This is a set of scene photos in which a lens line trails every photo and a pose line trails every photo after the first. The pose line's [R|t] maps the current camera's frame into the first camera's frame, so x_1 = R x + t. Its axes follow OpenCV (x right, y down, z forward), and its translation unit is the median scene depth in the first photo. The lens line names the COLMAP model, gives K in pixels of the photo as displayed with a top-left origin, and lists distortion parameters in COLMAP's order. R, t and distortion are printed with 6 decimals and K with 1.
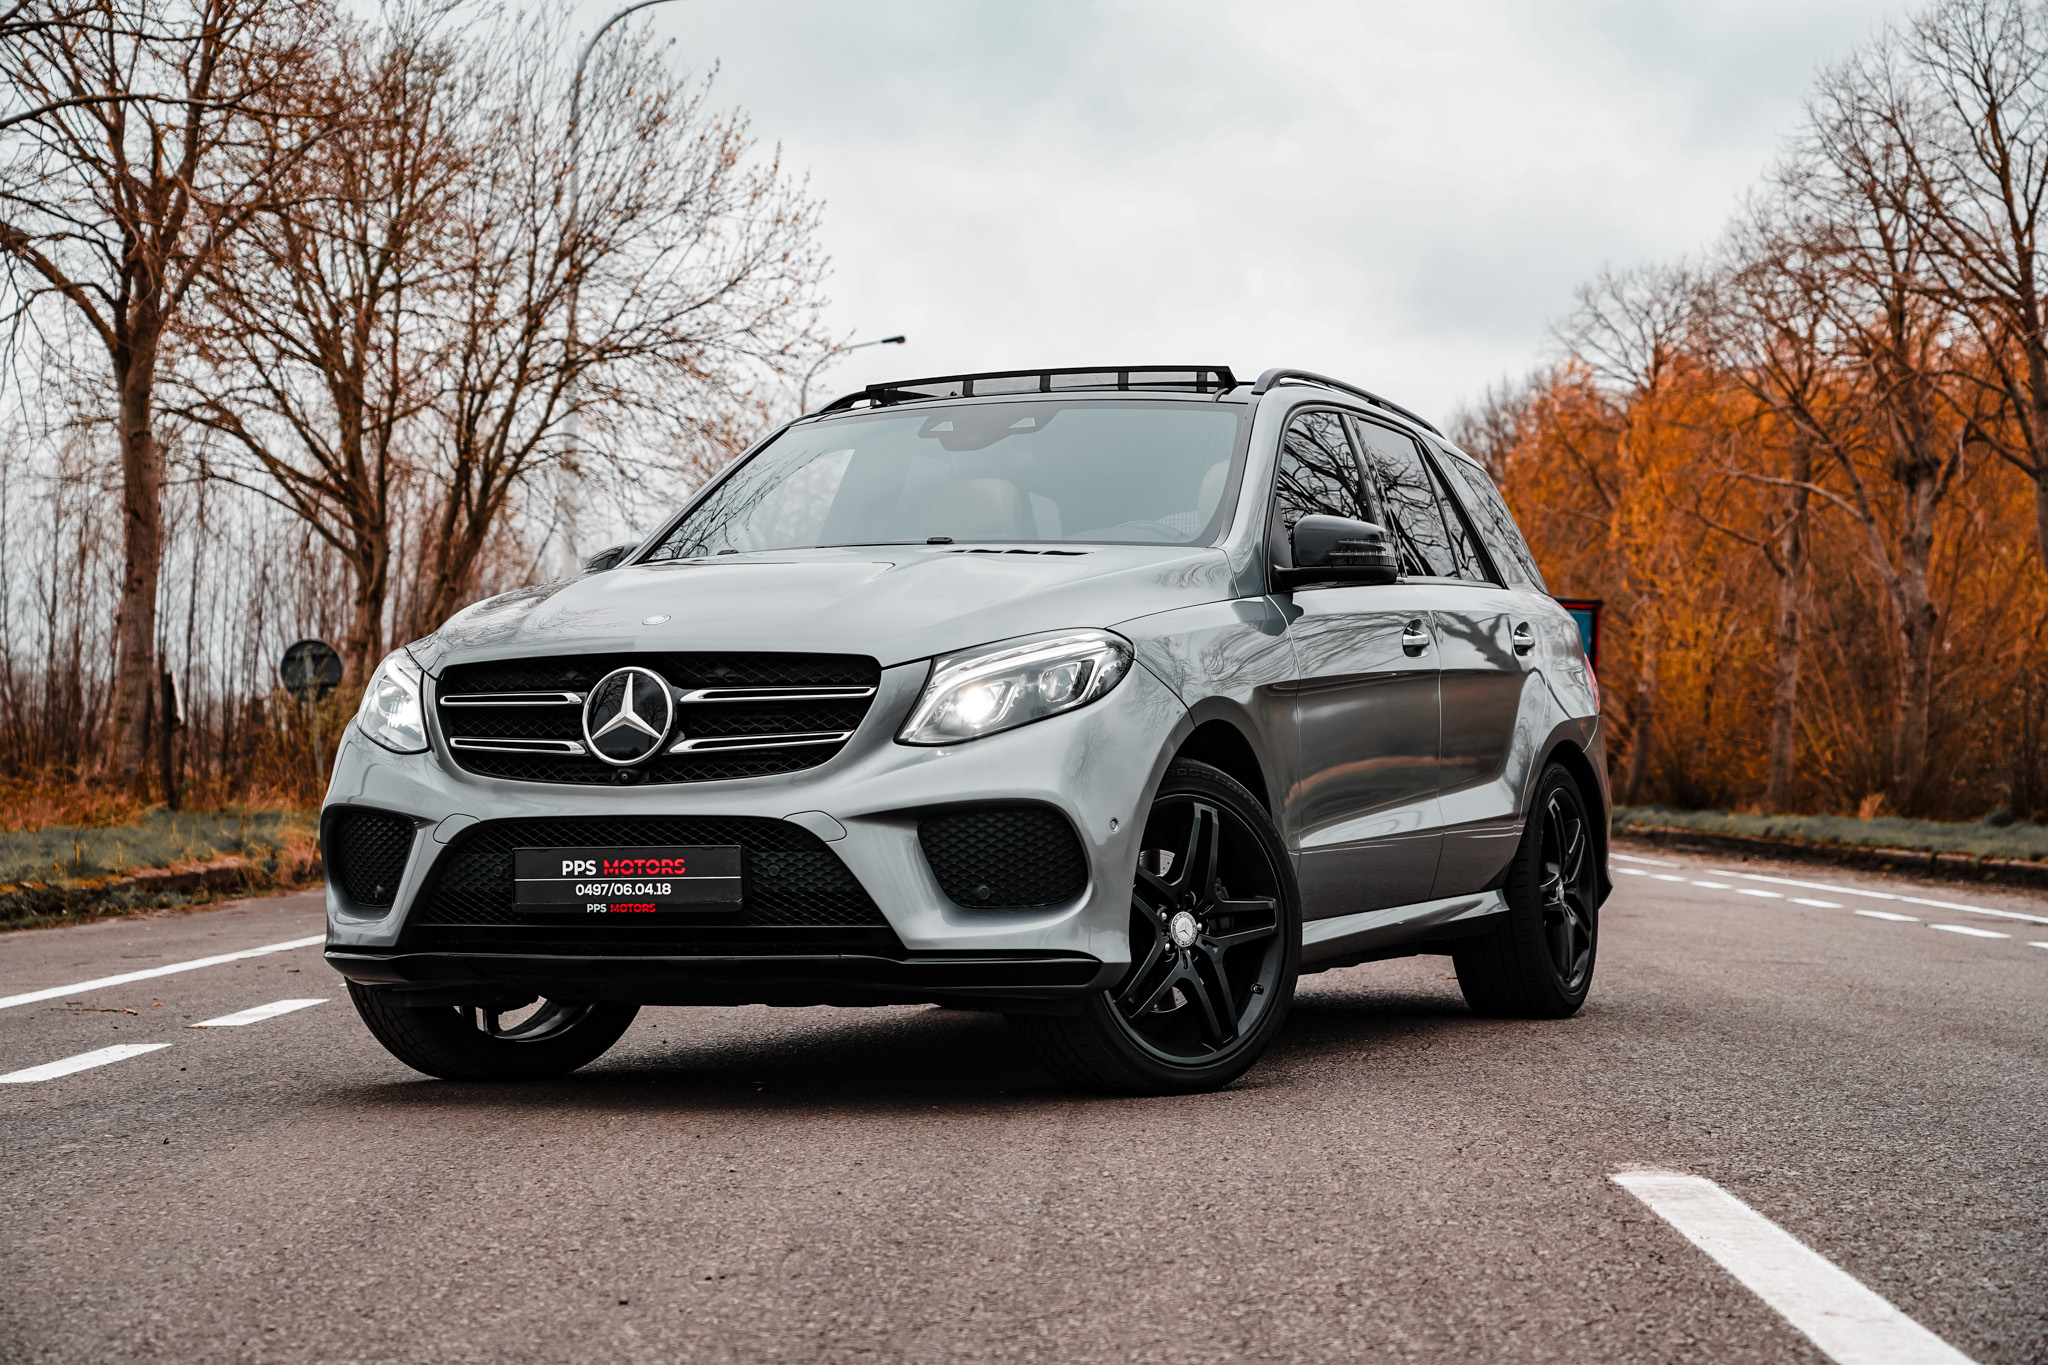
lens RADIAL K [[3891.9, 0, 1024.7], [0, 3891.9, 677.5], [0, 0, 1]] dist [0.056769, 0.000000]
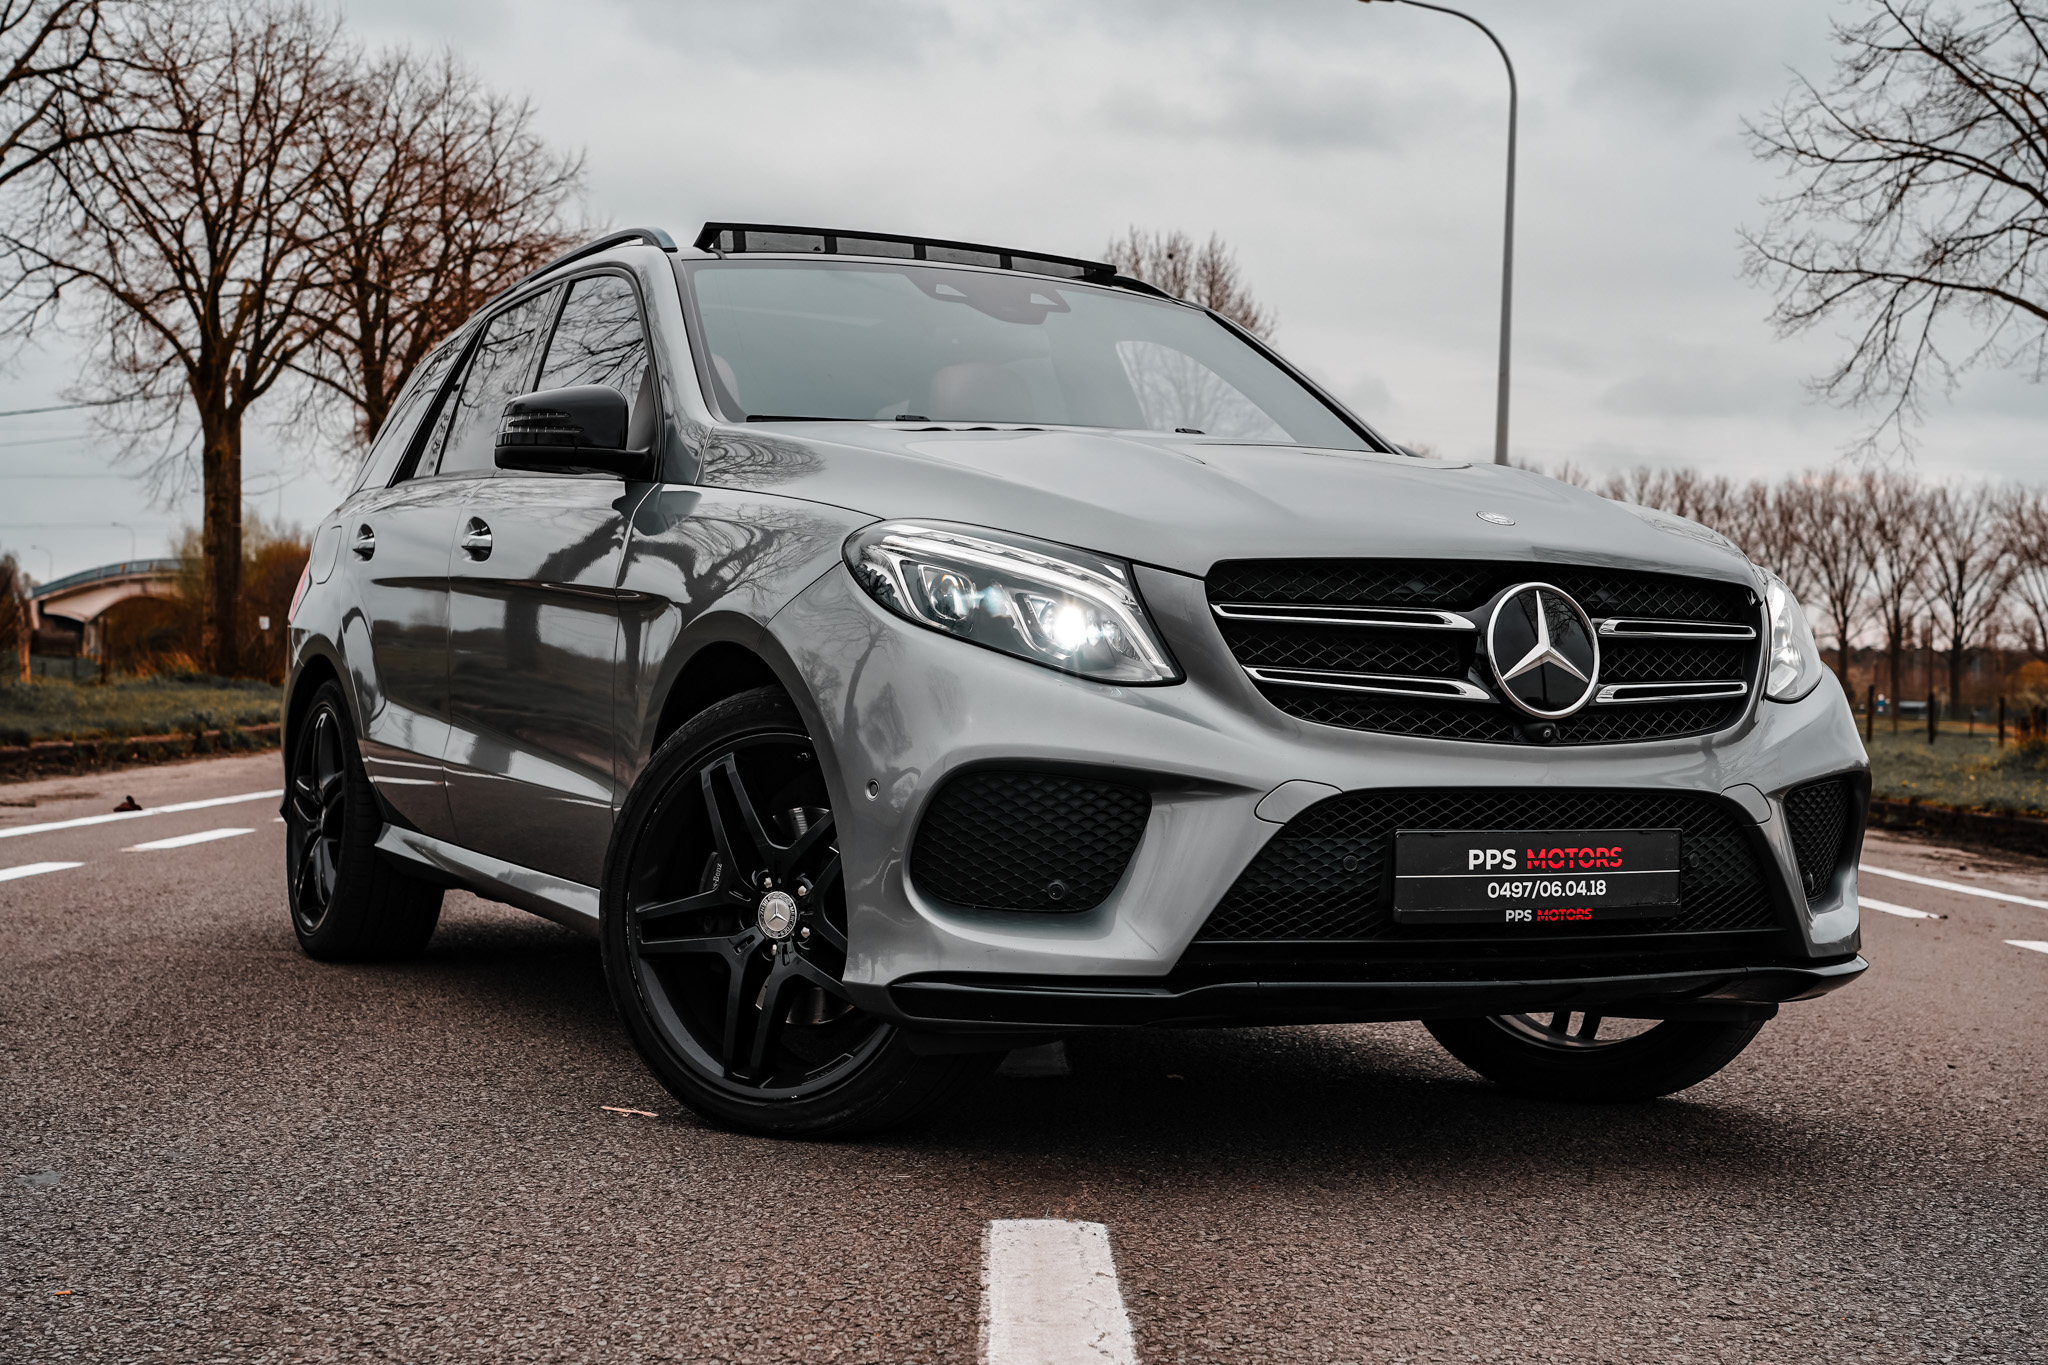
lens RADIAL K [[2691.8, 0, 1024.9], [0, 2691.8, 689.9], [0, 0, 1]] dist [0.045598, 0.000000]
pose [[0.640706, 0.026586, 0.767326, -0.443568], [-0.052773, 0.998562, 0.009467, 0.014330], [-0.765971, -0.046560, 0.641187, 0.606912]]
